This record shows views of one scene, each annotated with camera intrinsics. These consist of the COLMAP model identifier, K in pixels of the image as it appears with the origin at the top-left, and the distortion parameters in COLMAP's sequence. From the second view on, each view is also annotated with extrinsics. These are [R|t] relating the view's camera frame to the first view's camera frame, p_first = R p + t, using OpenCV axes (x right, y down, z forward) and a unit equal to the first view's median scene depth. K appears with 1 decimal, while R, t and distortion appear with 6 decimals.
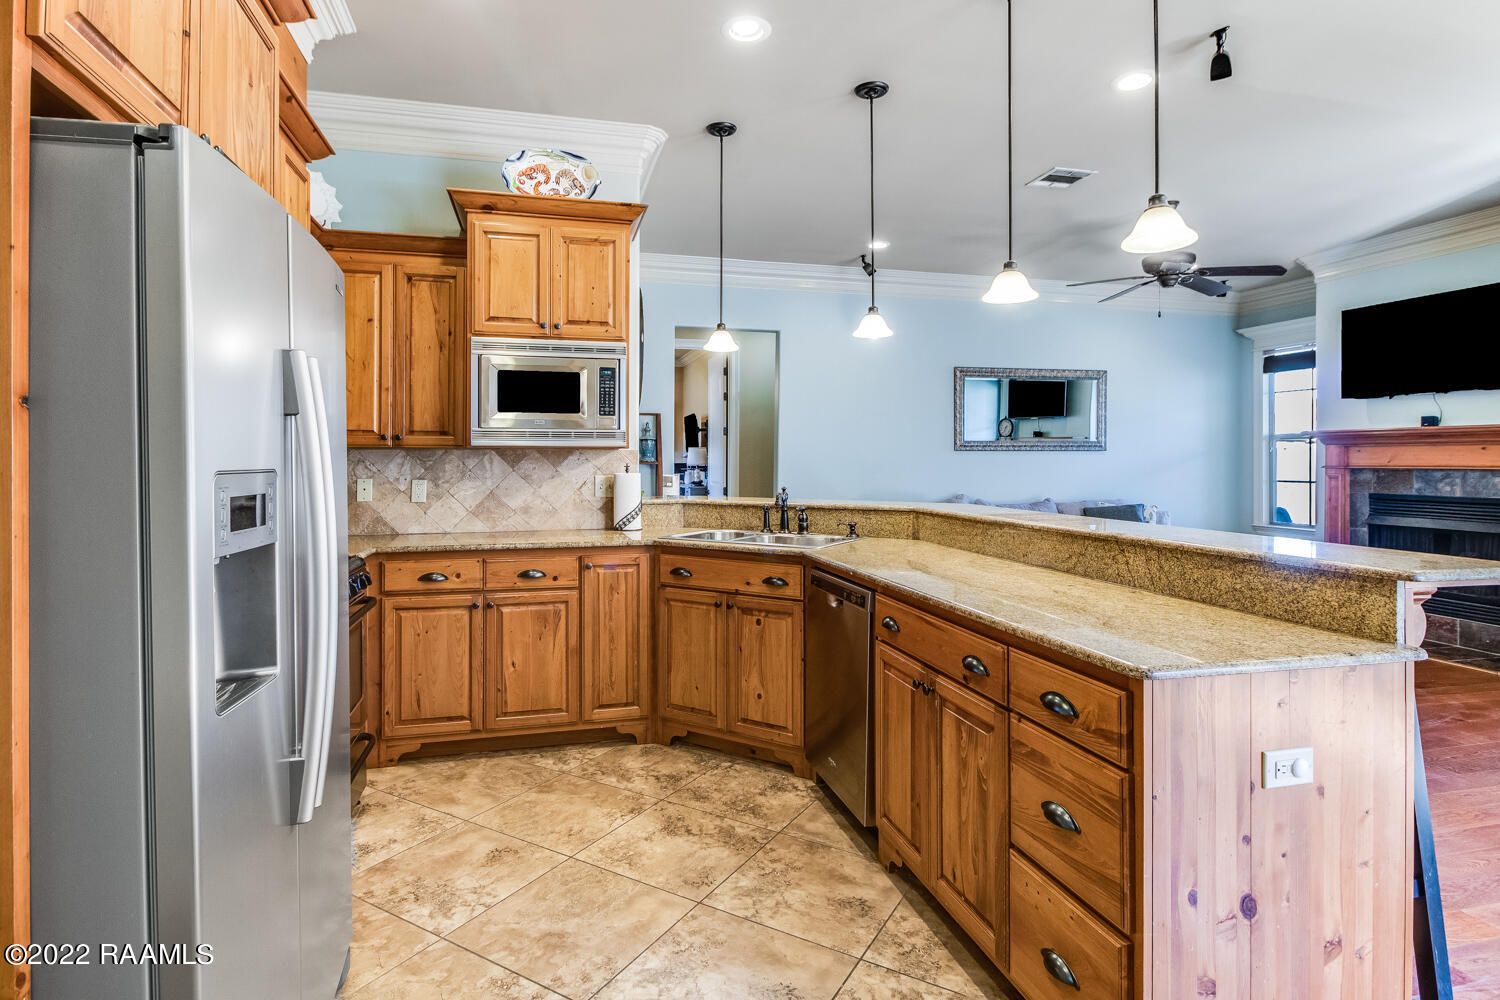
lens RADIAL K [[767.0, 0, 734.5], [0, 767.0, 458.8], [0, 0, 1]] dist [0.001023, -0.001037]
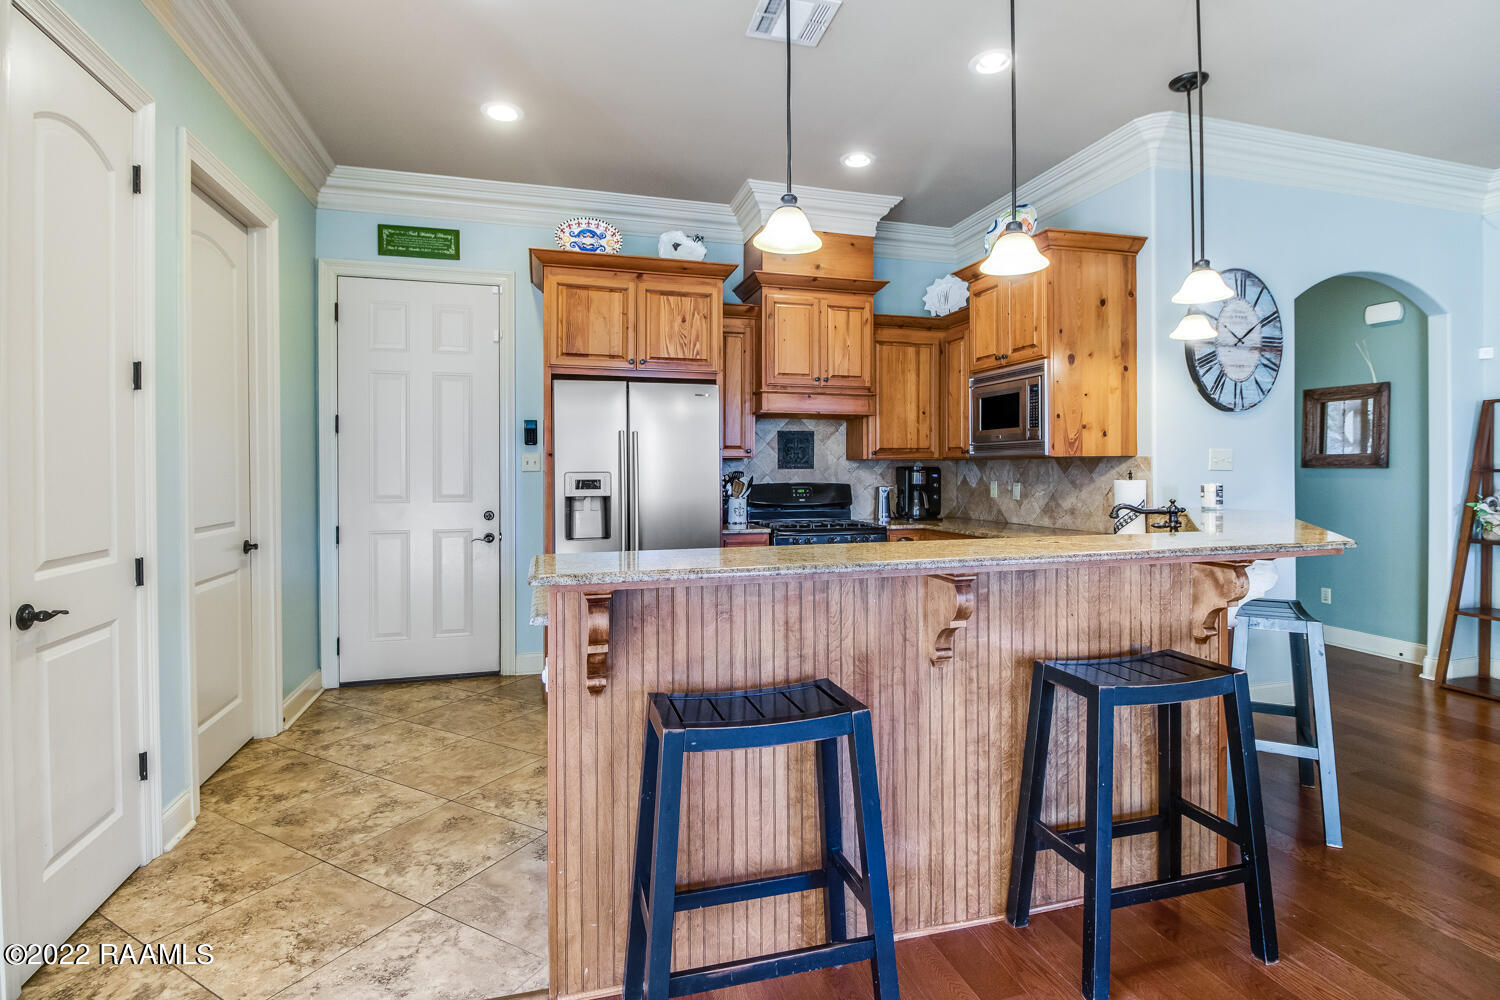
lens RADIAL K [[730.3, 0, 776.6], [0, 730.3, 467.1], [0, 0, 1]] dist [0.015110, -0.002954]
pose [[0.066097, -0.002138, -0.997811, 0.871482], [0.005335, 0.999984, -0.001789, 0.001396], [0.997799, -0.005206, 0.066107, 0.553505]]
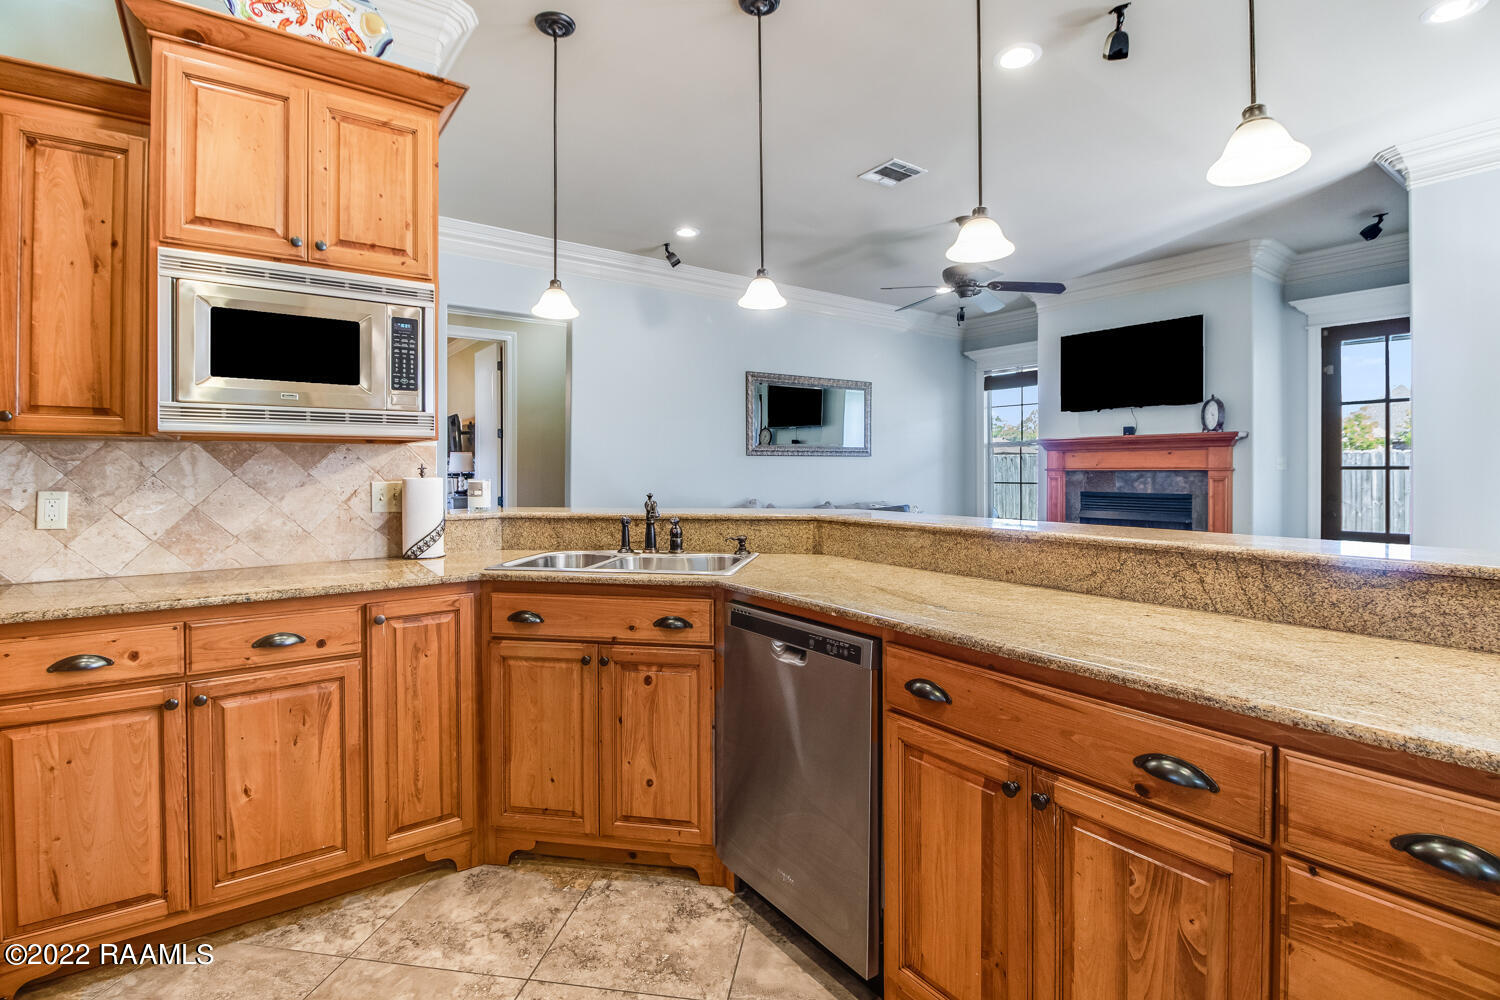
lens RADIAL K [[704.4, 0, 735.4], [0, 704.4, 471.8], [0, 0, 1]] dist [-0.006008, -0.008135]
pose [[0.932422, -0.005468, 0.361331, -0.118974], [0.003987, 0.999980, 0.004845, 0.012591], [-0.361350, -0.003077, 0.932425, 0.325887]]
